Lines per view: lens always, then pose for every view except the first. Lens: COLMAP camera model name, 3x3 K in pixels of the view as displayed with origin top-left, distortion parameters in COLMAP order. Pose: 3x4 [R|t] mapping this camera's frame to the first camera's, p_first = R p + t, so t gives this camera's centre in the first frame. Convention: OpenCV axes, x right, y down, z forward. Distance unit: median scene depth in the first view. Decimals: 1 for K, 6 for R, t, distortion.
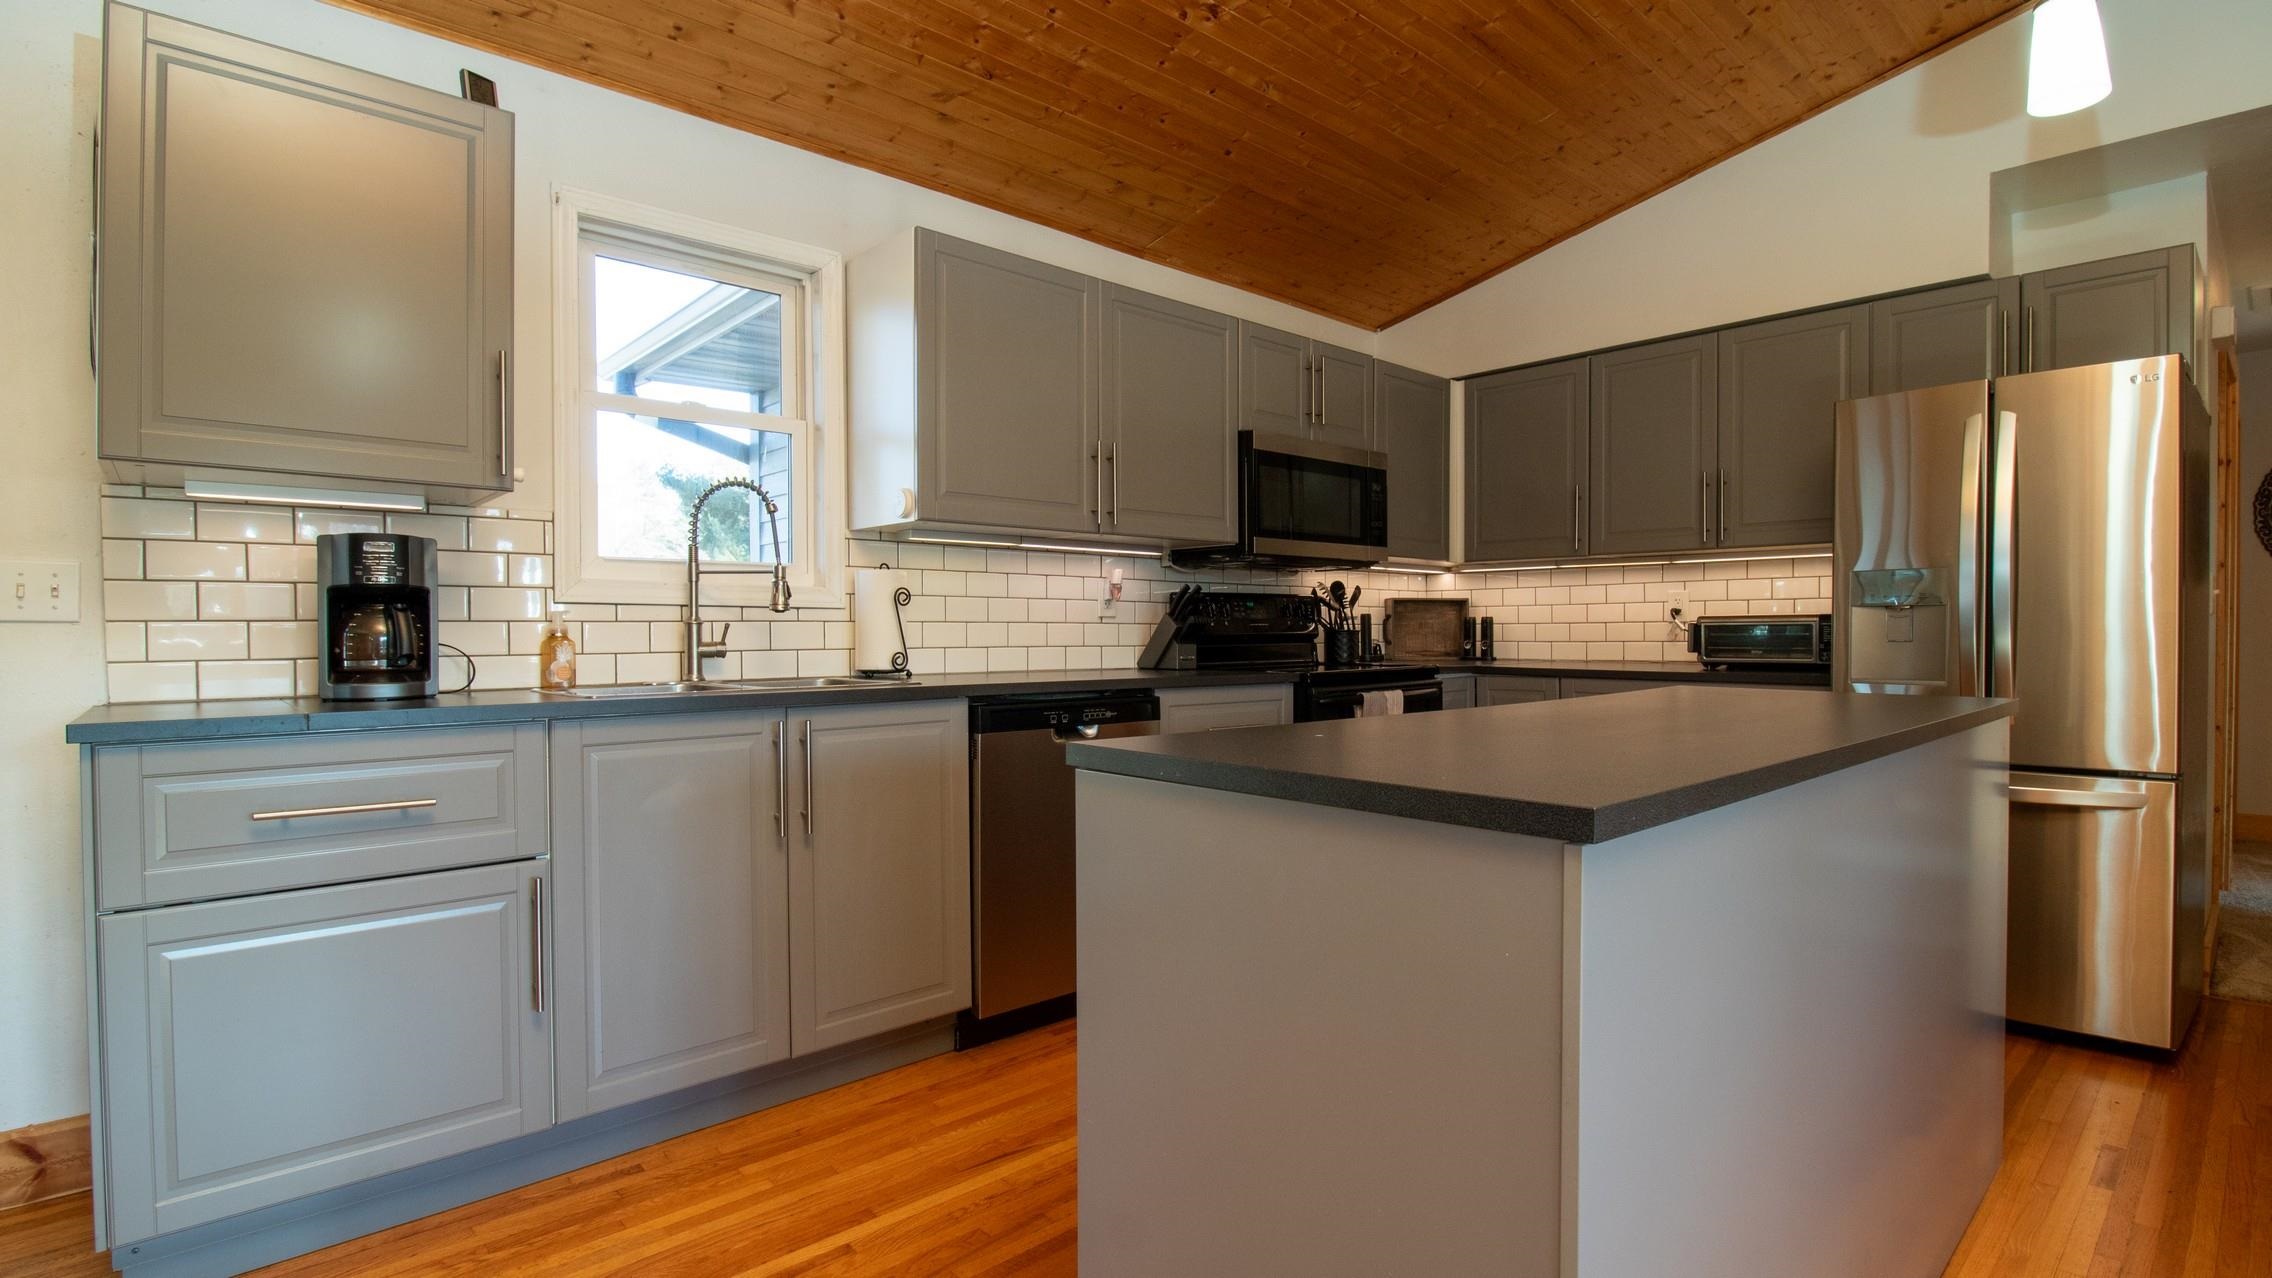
lens RADIAL K [[1062.1, 0, 1150.3], [0, 1062.1, 644.4], [0, 0, 1]] dist [0.000712, -0.011971]
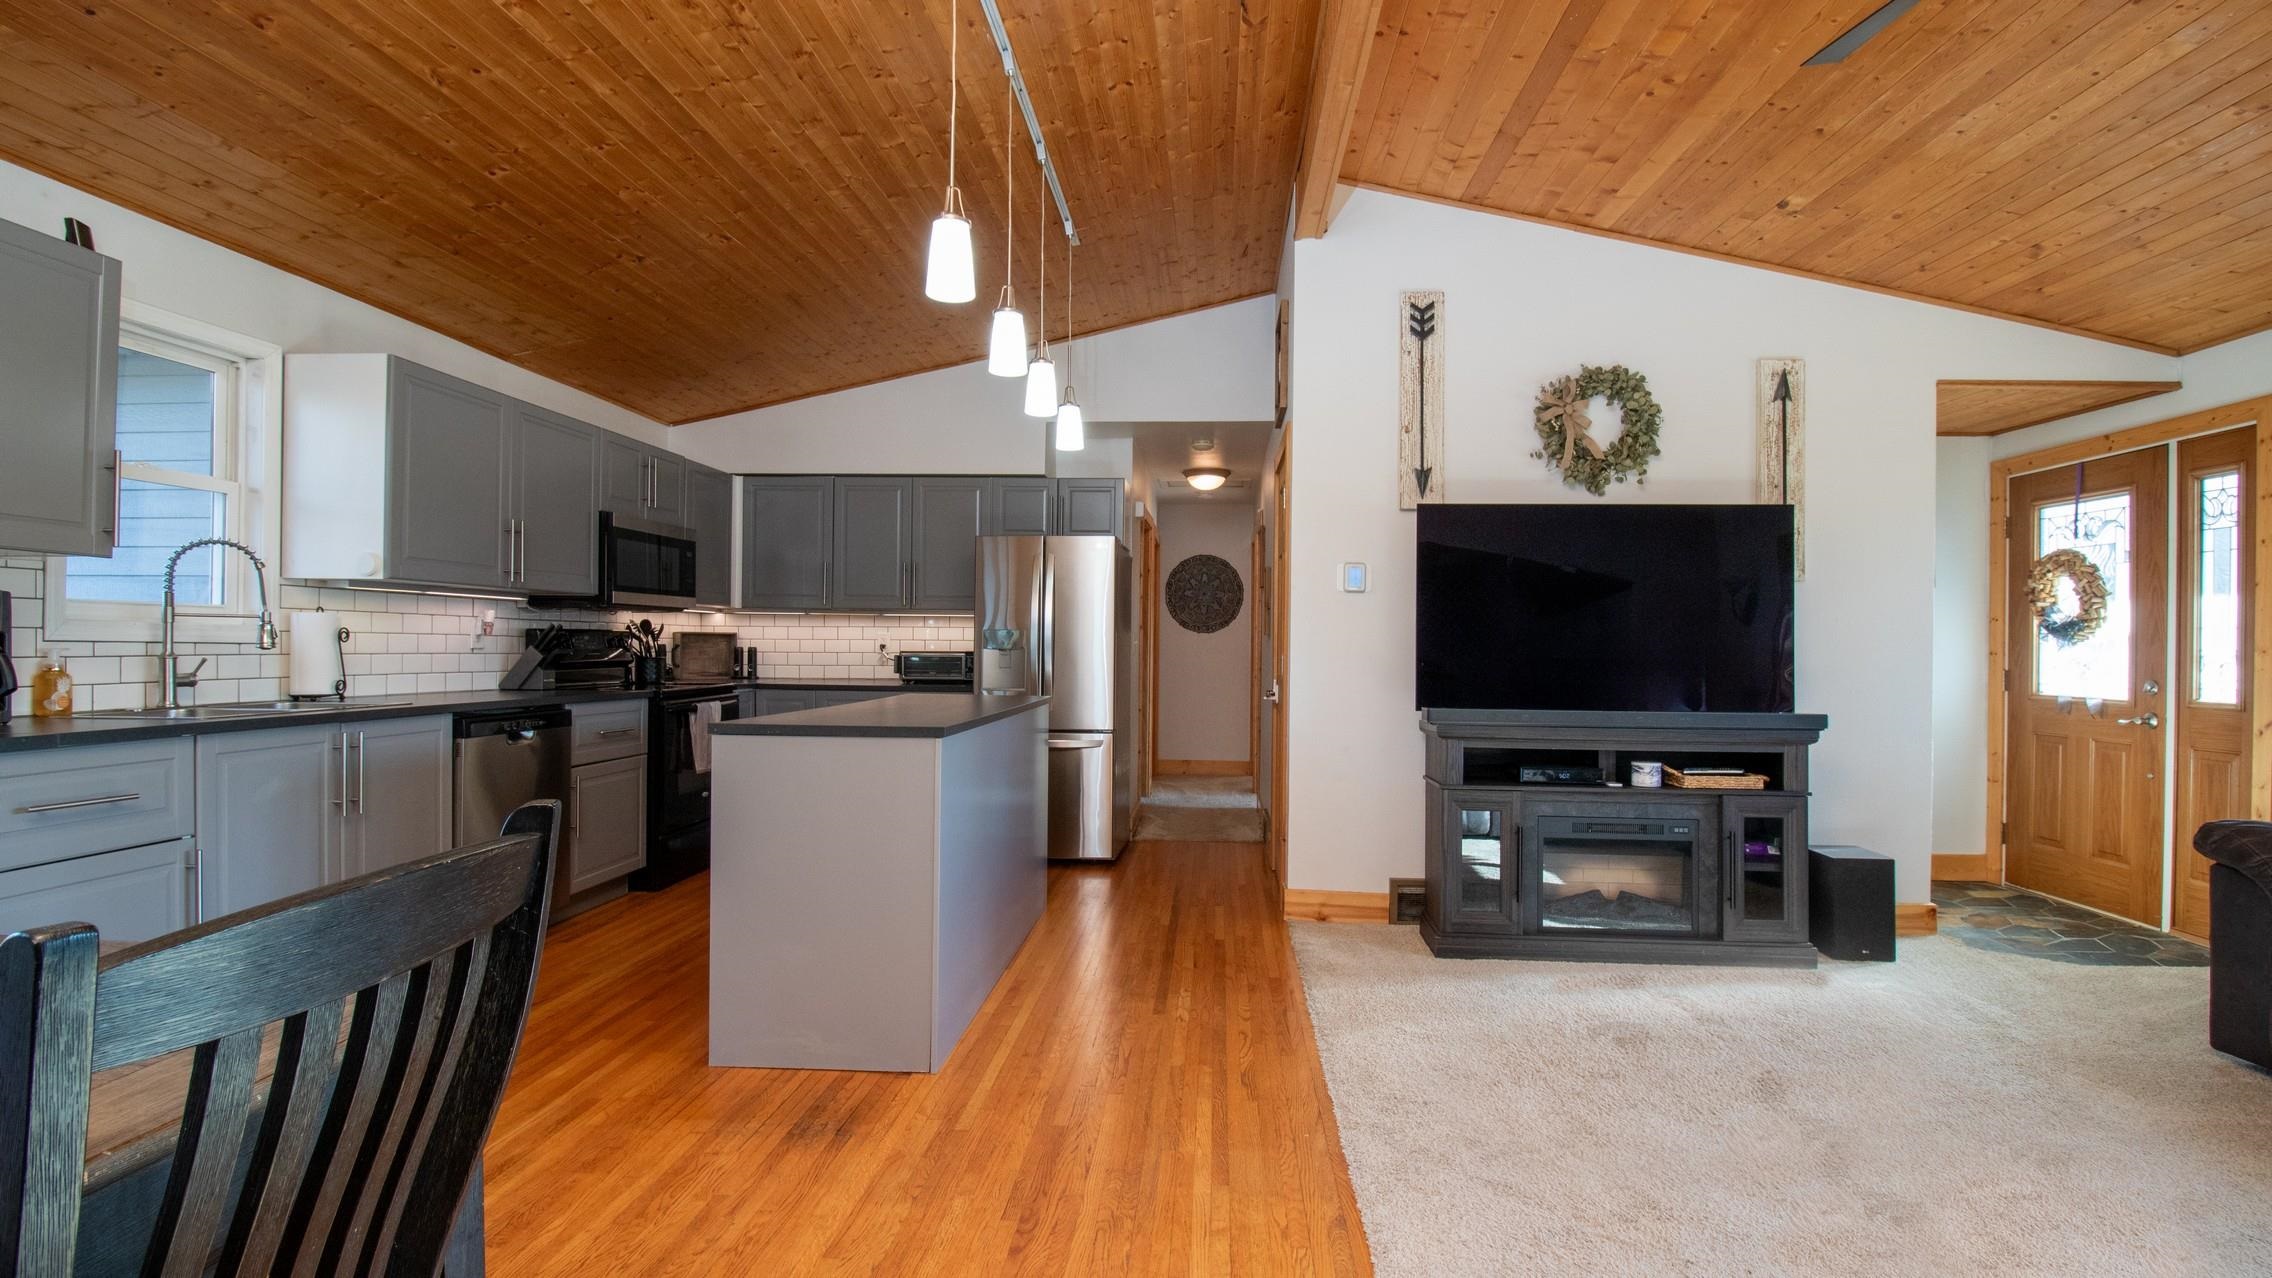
lens RADIAL K [[1062.1, 0, 1157.5], [0, 1062.1, 644.2], [0, 0, 1]] dist [0.000712, -0.011971]
pose [[0.718516, 0.011070, 0.695423, -0.410622], [-0.002339, 0.999906, -0.013501, -0.019725], [-0.695507, 0.008074, 0.718474, -0.546713]]
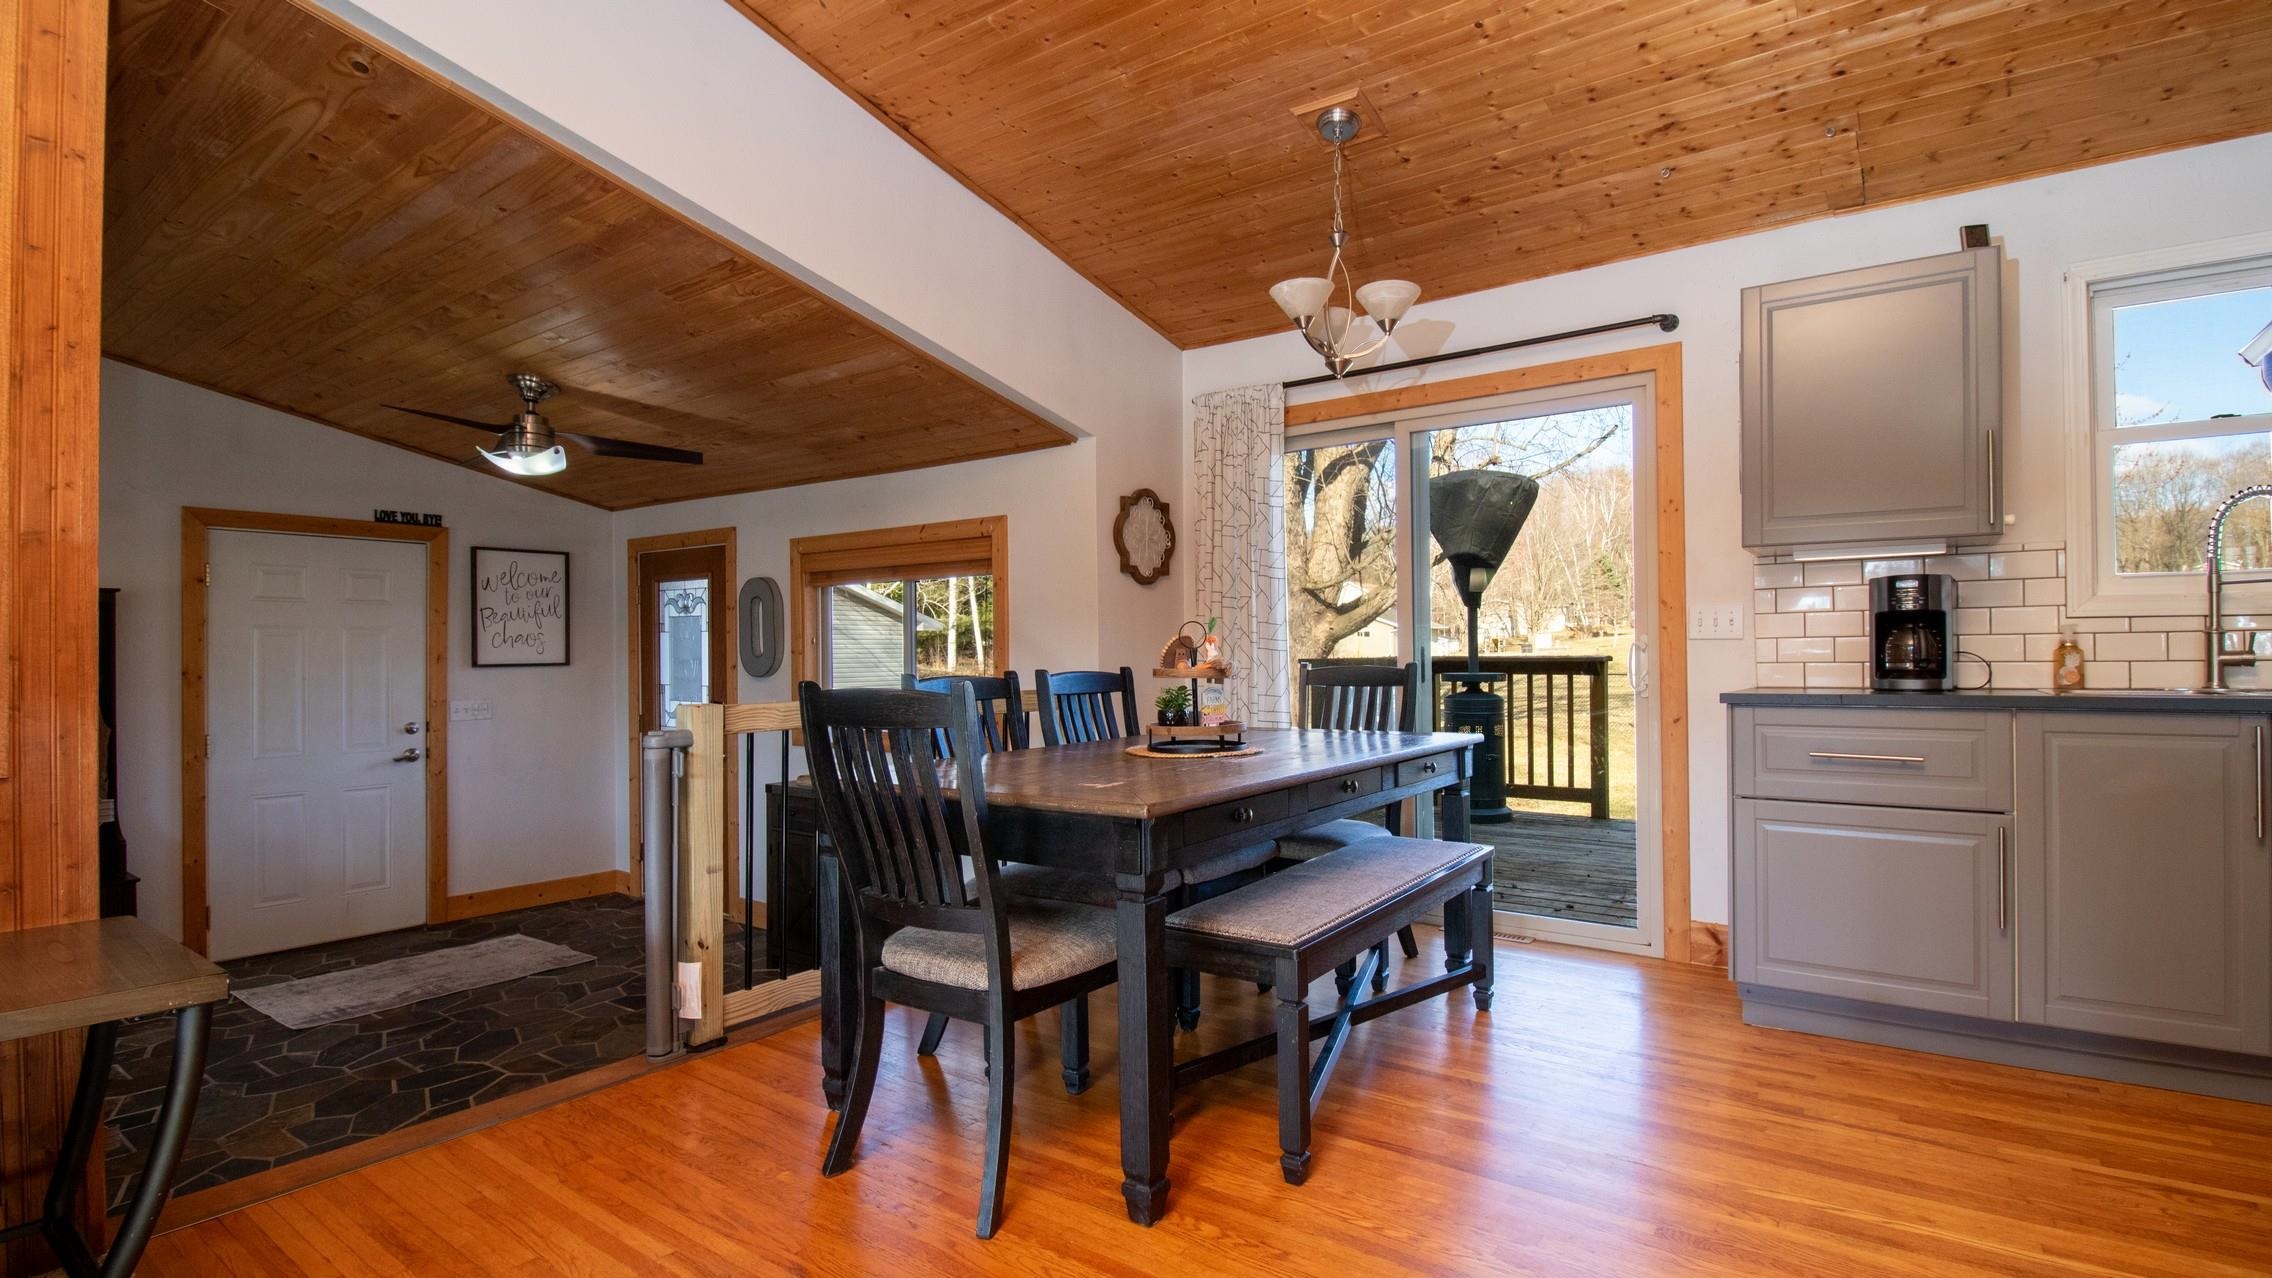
lens RADIAL K [[1062.1, 0, 1157.0], [0, 1062.1, 646.2], [0, 0, 1]] dist [0.000712, -0.011971]
pose [[0.203228, -0.005802, -0.979114, 0.327227], [-0.006113, 0.999955, -0.007194, 0.006092], [0.979112, 0.007448, 0.203184, -0.198450]]
